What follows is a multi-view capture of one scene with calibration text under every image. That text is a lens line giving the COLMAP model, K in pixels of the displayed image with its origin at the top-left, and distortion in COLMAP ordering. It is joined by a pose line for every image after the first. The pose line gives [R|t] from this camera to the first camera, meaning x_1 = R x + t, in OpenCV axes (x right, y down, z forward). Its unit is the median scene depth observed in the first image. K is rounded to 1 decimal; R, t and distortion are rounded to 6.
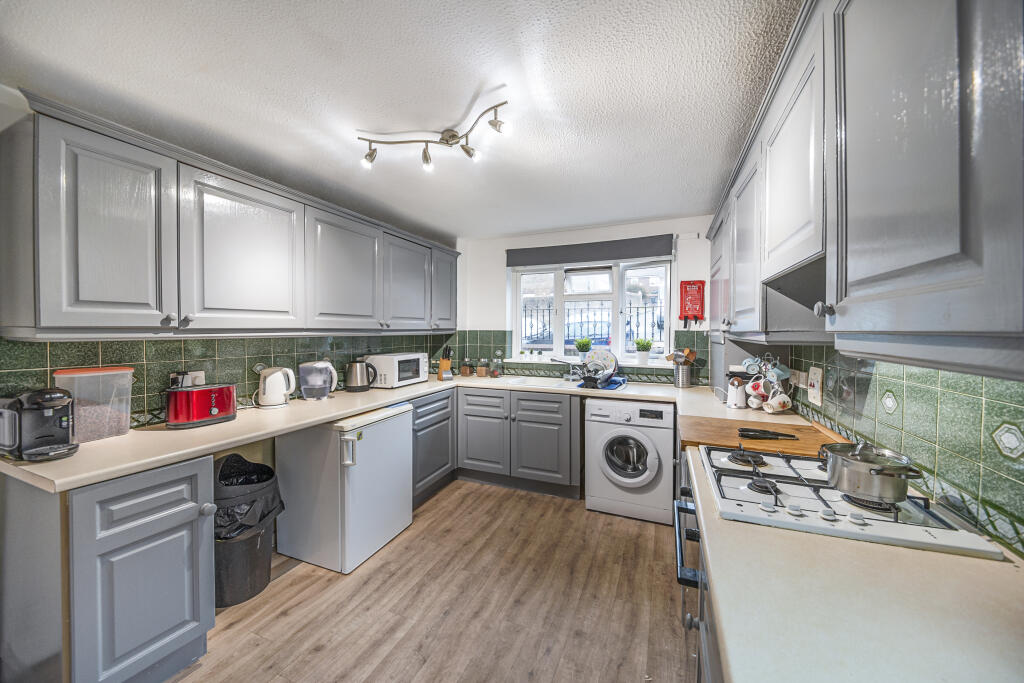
lens RADIAL K [[364.5, 0, 515.4], [0, 364.5, 343.0], [0, 0, 1]] dist [0.035042, -0.022626]
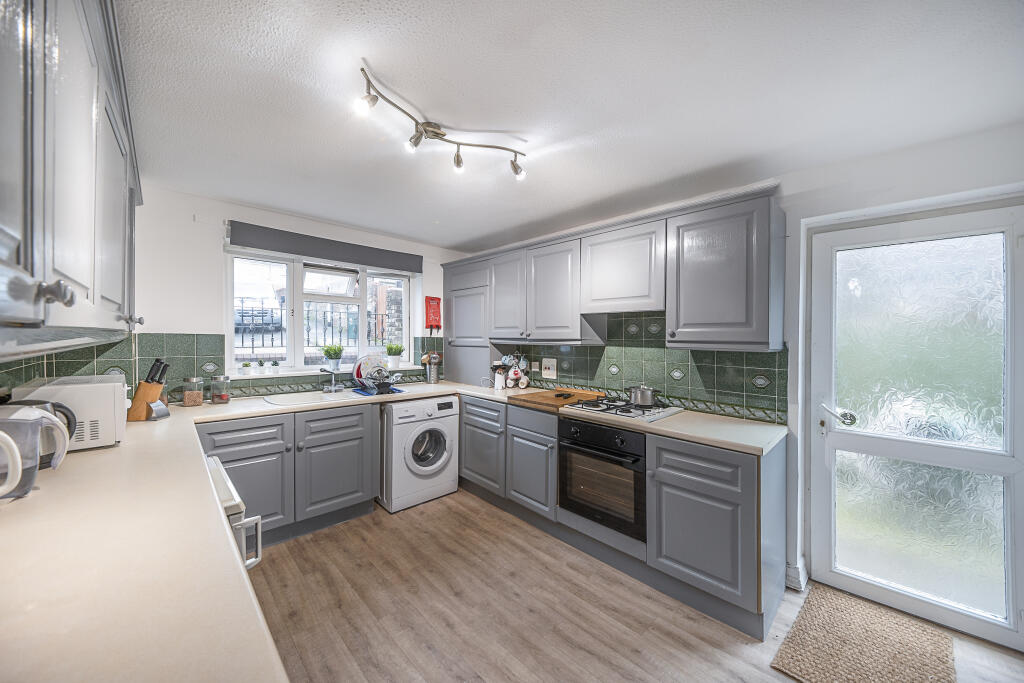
lens RADIAL K [[364.5, 0, 515.4], [0, 364.5, 343.0], [0, 0, 1]] dist [0.035042, -0.022626]
pose [[0.414307, -0.010114, 0.910081, -0.629421], [0.021213, 0.999774, 0.001454, -0.011283], [-0.909890, 0.018703, 0.414427, 0.284303]]
